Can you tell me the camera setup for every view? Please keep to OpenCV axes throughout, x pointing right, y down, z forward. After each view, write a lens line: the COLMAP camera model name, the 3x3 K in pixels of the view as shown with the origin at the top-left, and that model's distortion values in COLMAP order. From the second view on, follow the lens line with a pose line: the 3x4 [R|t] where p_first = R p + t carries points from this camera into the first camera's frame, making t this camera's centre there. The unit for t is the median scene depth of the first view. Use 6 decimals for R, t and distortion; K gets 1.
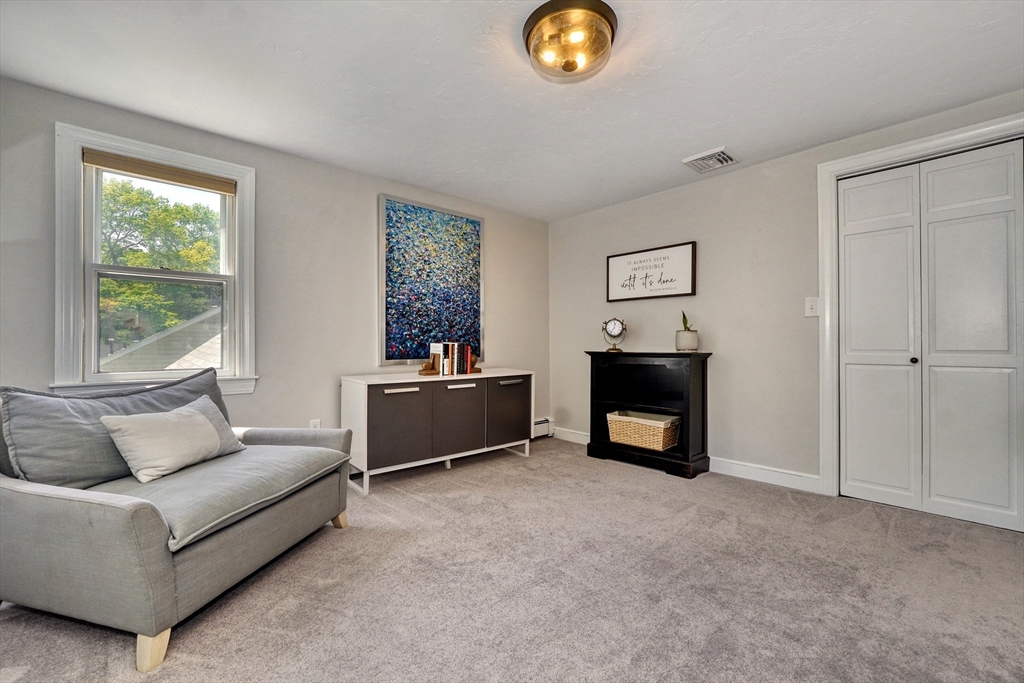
lens RADIAL K [[432.6, 0, 508.4], [0, 432.6, 343.0], [0, 0, 1]] dist [-0.014898, 0.000546]
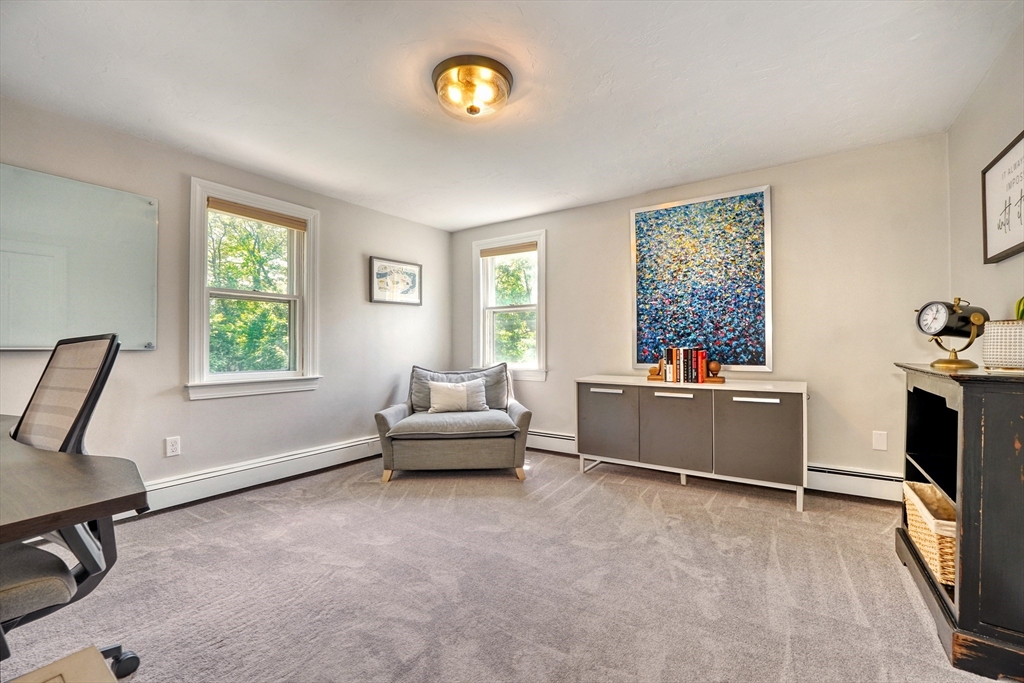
lens RADIAL K [[432.6, 0, 508.4], [0, 432.6, 343.0], [0, 0, 1]] dist [-0.014898, 0.000546]
pose [[0.236646, -0.006513, -0.971574, 0.636014], [0.004309, 0.999975, -0.005654, -0.005714], [0.971586, -0.002848, 0.236668, 0.406854]]
